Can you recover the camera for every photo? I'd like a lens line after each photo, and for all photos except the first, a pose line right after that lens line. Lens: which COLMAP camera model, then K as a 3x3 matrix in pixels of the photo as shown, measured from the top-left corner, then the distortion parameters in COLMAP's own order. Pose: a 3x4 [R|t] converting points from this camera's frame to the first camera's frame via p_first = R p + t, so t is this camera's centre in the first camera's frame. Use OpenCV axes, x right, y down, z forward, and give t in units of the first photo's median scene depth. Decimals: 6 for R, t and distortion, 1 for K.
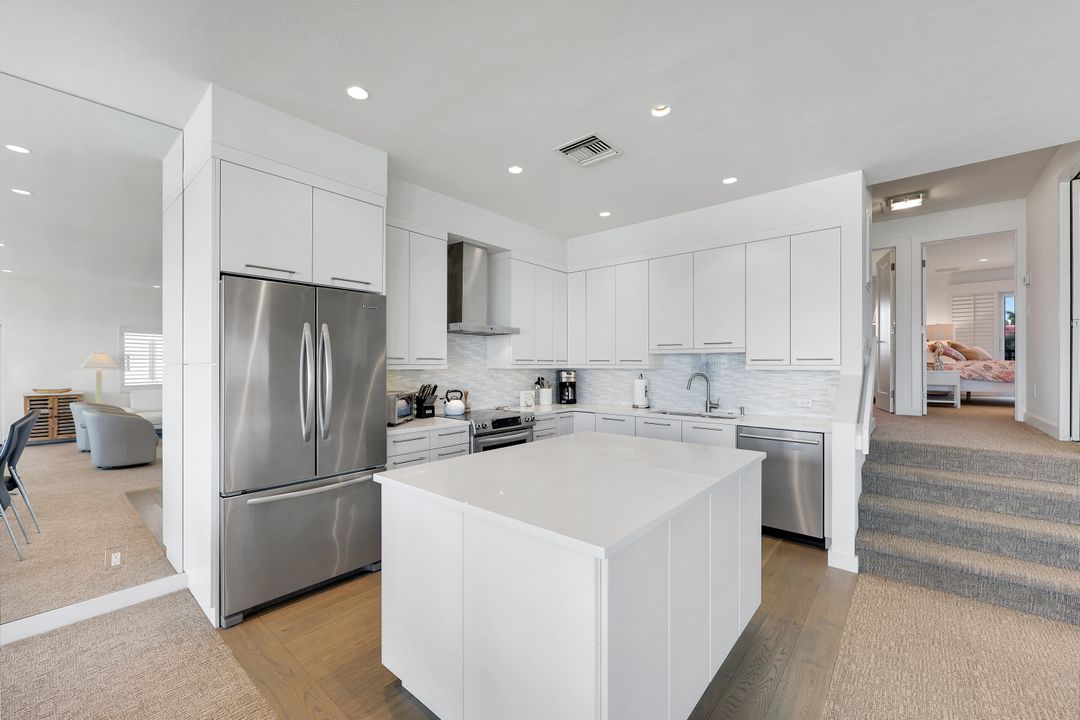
lens RADIAL K [[445.0, 0, 536.5], [0, 445.0, 363.3], [0, 0, 1]] dist [0.002660, 0.000148]
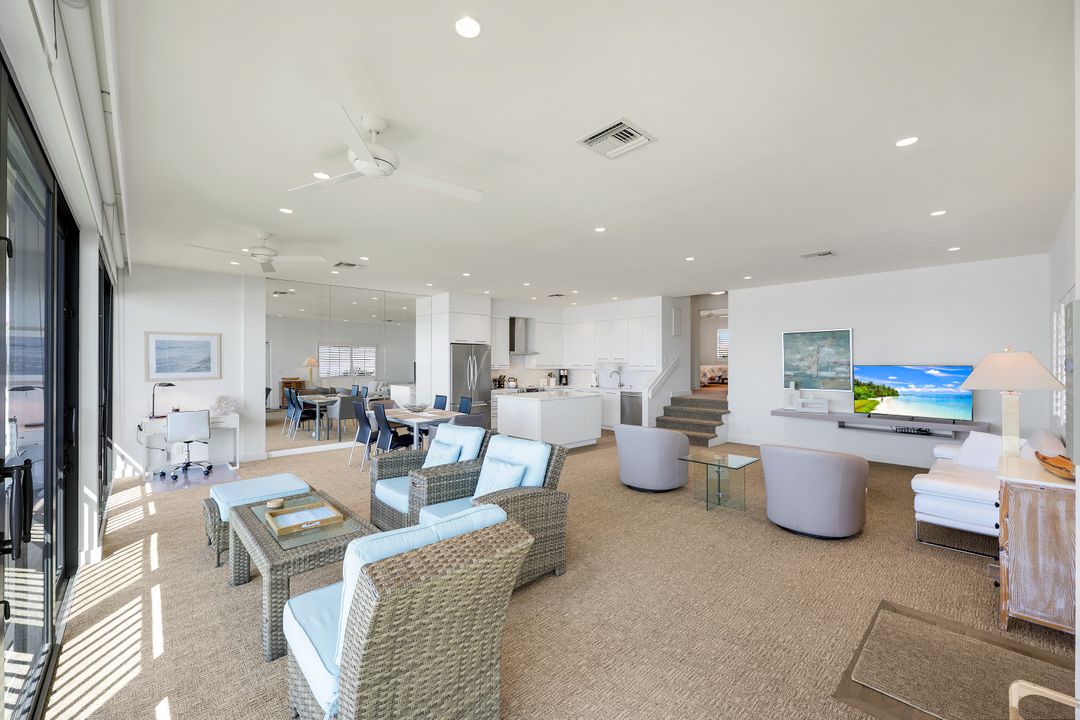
lens RADIAL K [[445.0, 0, 544.7], [0, 445.0, 359.9], [0, 0, 1]] dist [0.002660, 0.000148]
pose [[0.996327, 0.001005, -0.085627, 0.247927], [-0.000849, 0.999998, 0.001853, -0.050969], [0.085629, -0.001774, 0.996326, -1.711824]]
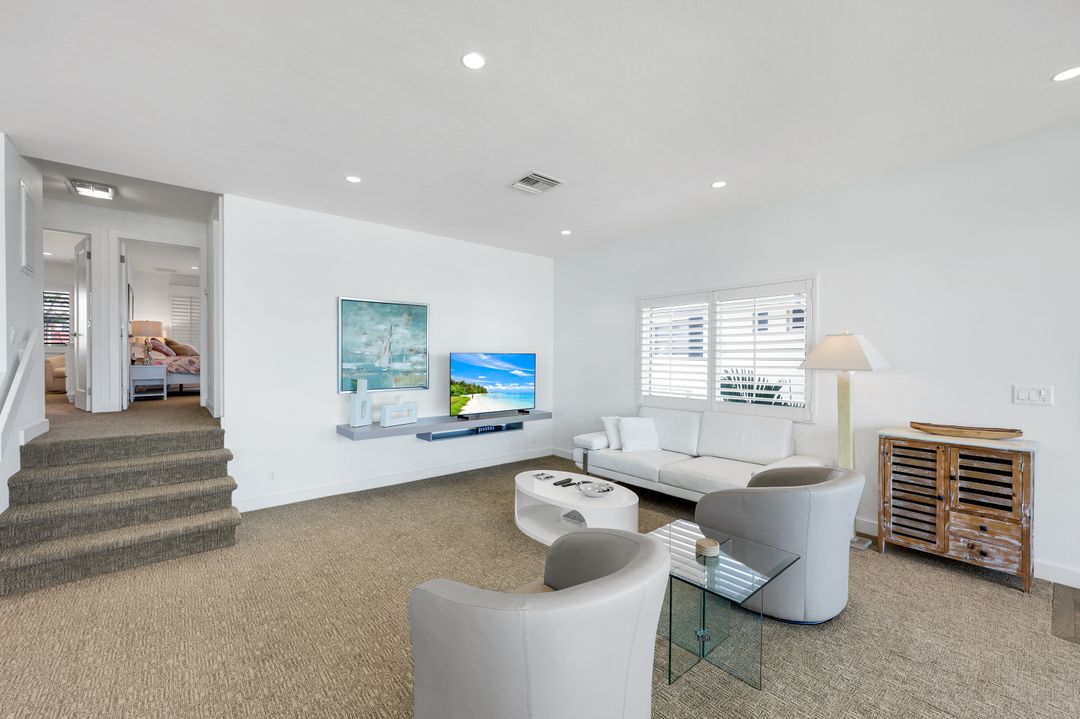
lens RADIAL K [[445.0, 0, 539.0], [0, 445.0, 360.9], [0, 0, 1]] dist [0.002660, 0.000148]
pose [[0.148275, -0.001689, 0.988945, 0.011965], [-0.003625, 0.999991, 0.002251, 0.000067], [-0.988940, -0.003919, 0.148268, -0.063033]]
